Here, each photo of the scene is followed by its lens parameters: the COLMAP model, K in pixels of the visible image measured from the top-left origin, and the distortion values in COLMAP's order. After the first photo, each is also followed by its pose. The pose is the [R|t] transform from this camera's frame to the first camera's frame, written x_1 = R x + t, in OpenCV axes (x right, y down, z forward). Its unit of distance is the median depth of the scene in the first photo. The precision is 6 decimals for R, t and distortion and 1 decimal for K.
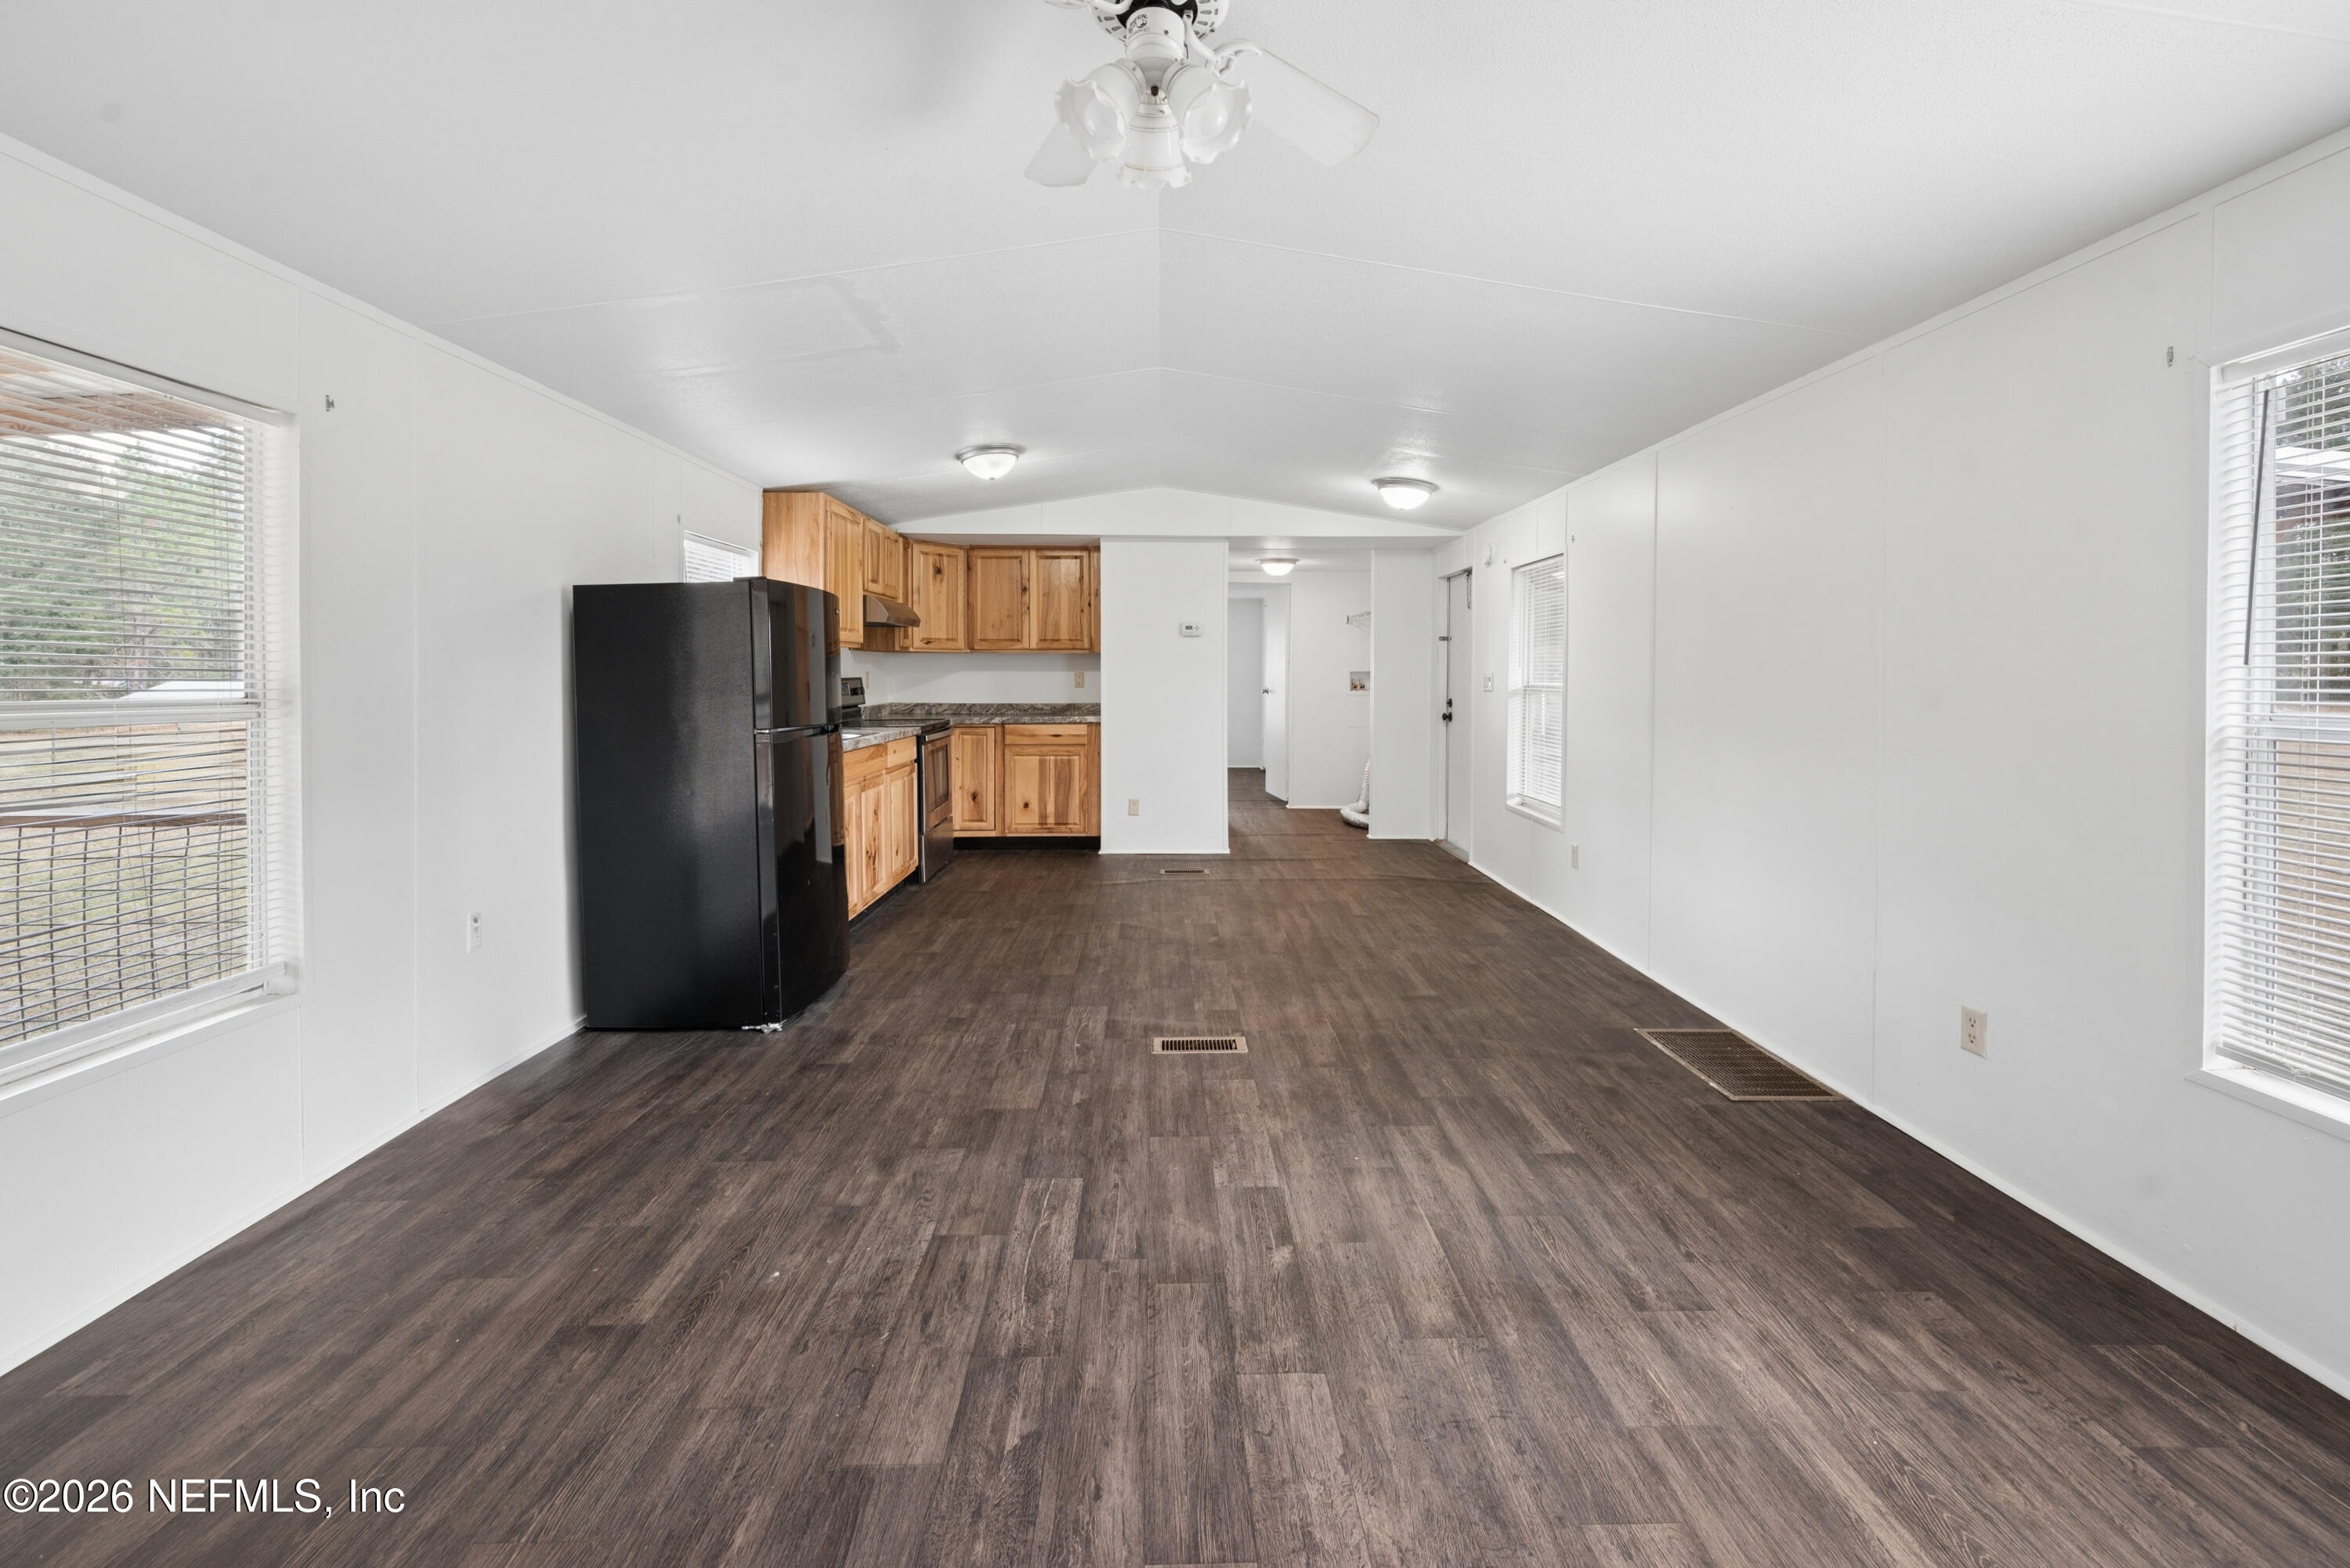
lens RADIAL K [[993.1, 0, 1165.5], [0, 993.1, 765.2], [0, 0, 1]] dist [-0.002586, 0.000346]
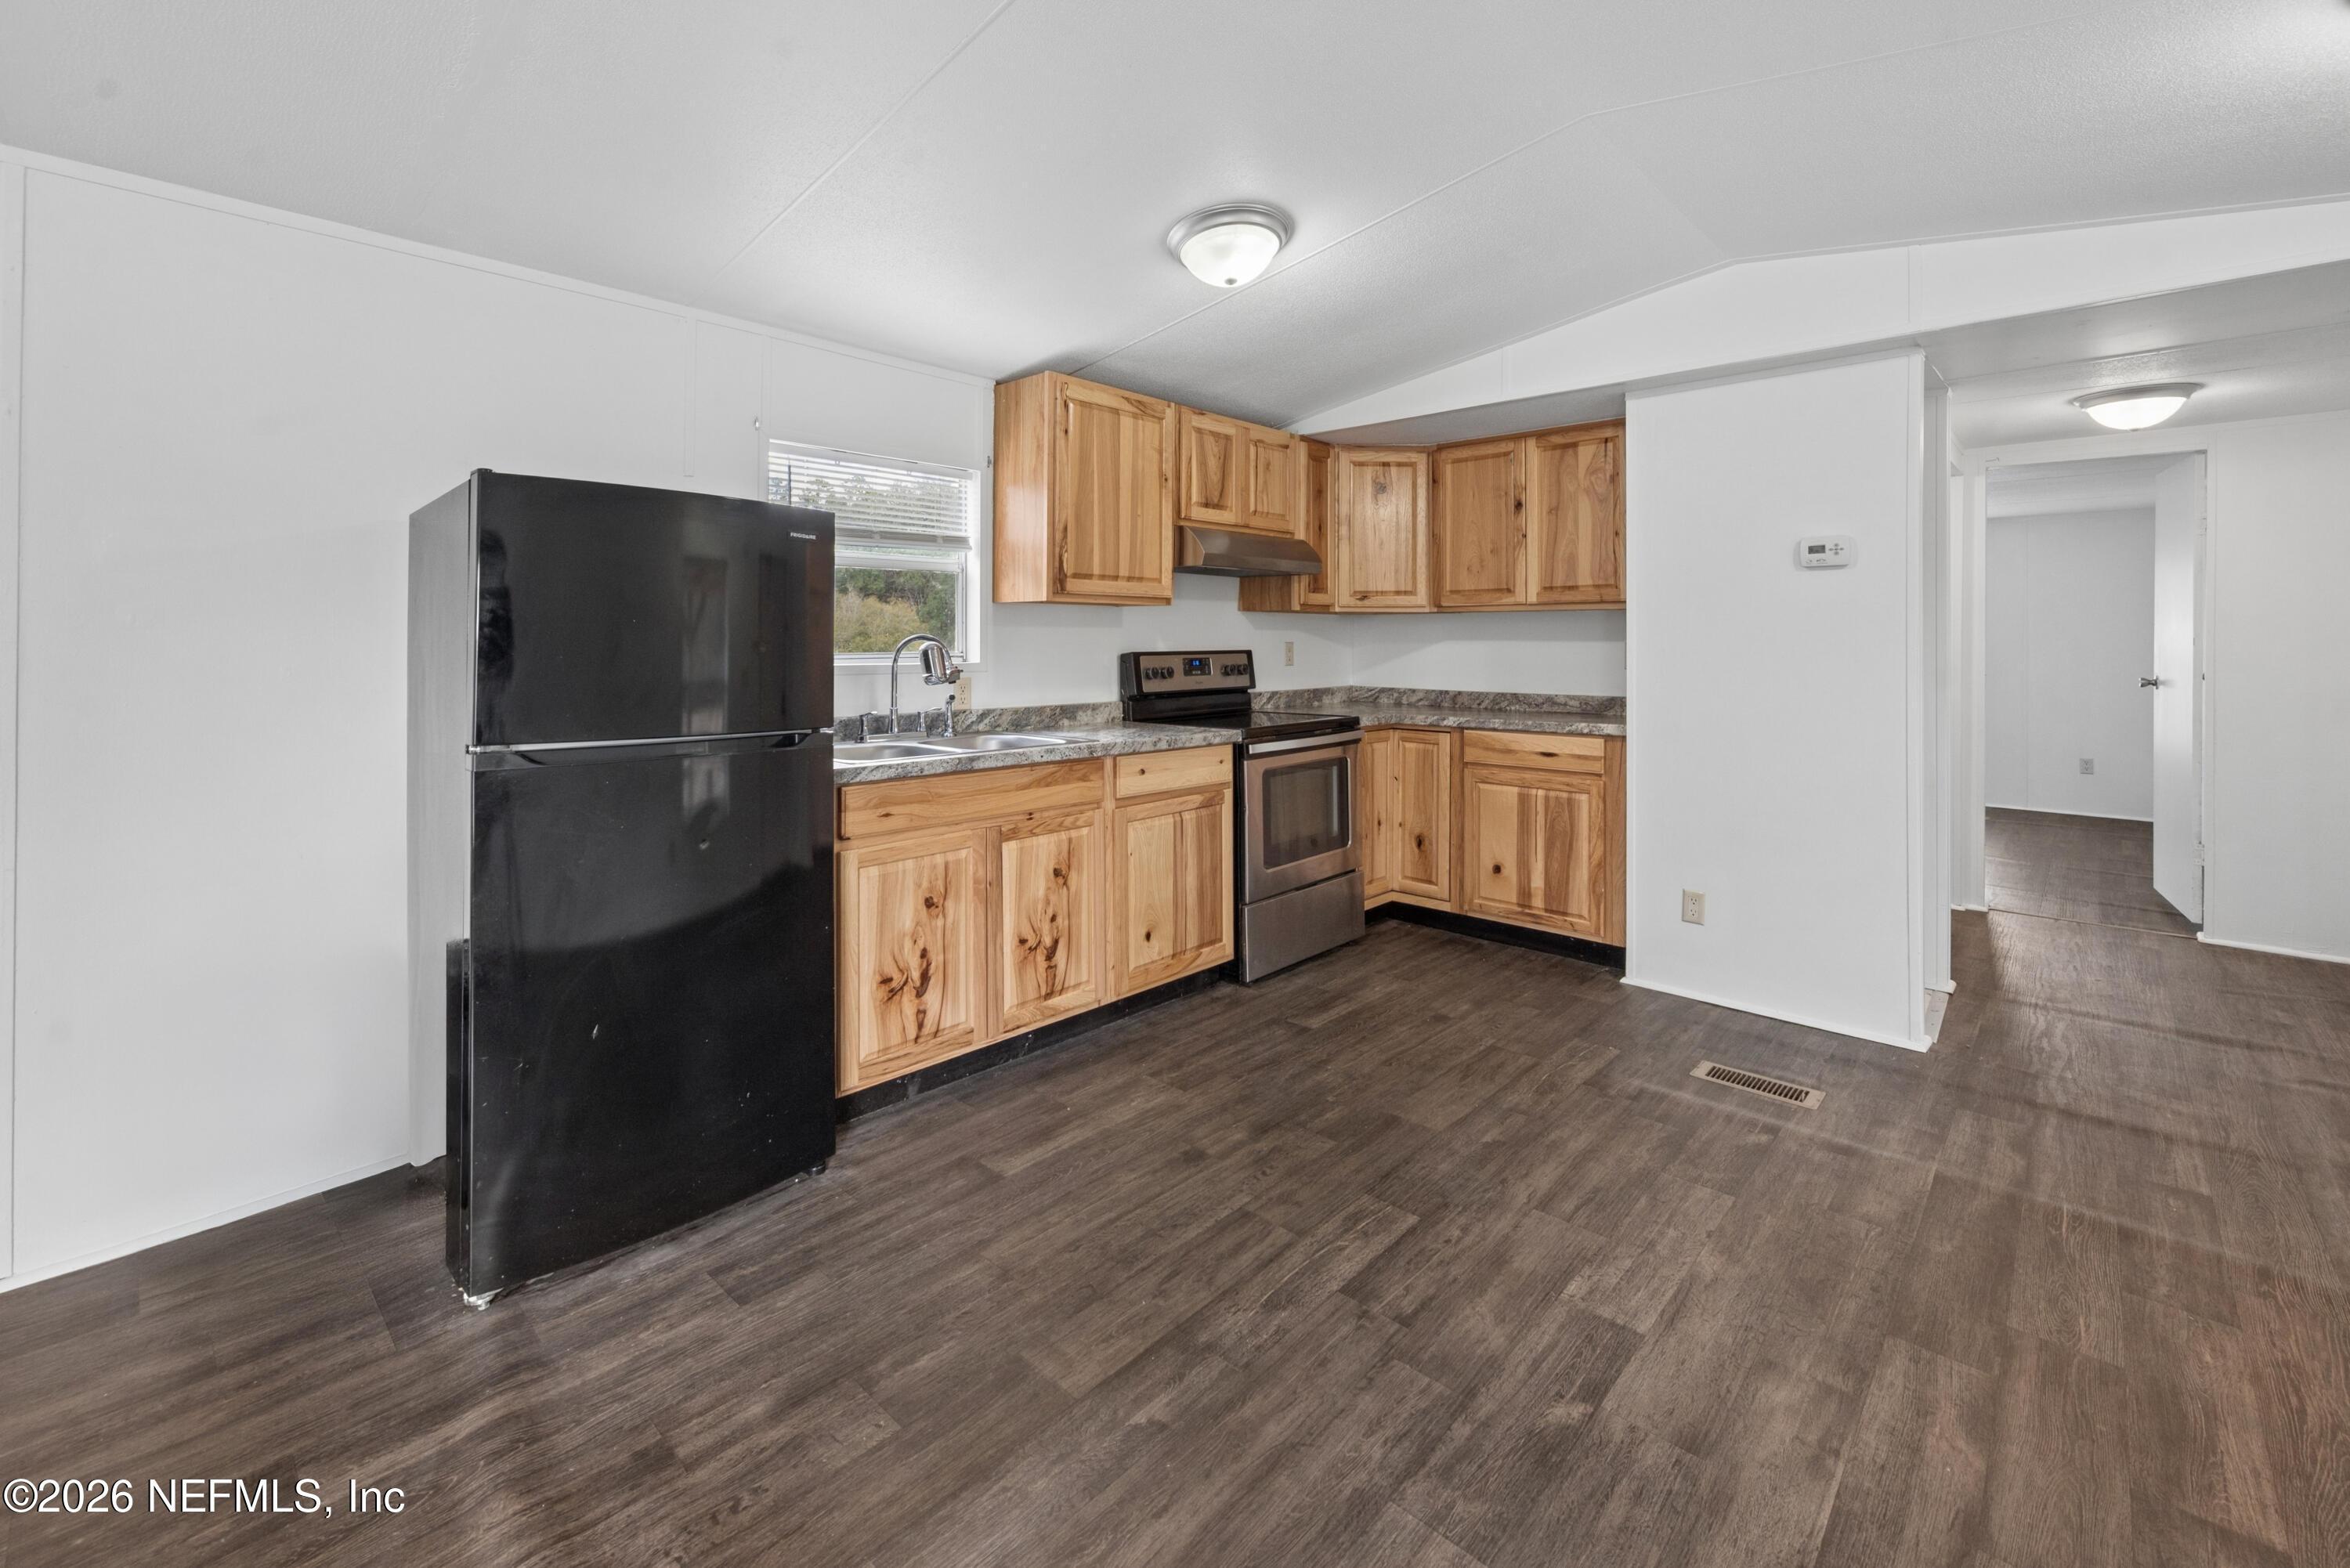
lens RADIAL K [[993.1, 0, 1157.8], [0, 993.1, 663.5], [0, 0, 1]] dist [-0.002586, 0.000346]
pose [[0.719327, 0.013281, -0.694544, 0.122676], [-0.065612, 0.996646, -0.048896, -0.038994], [0.691566, 0.080743, 0.717787, 0.435674]]
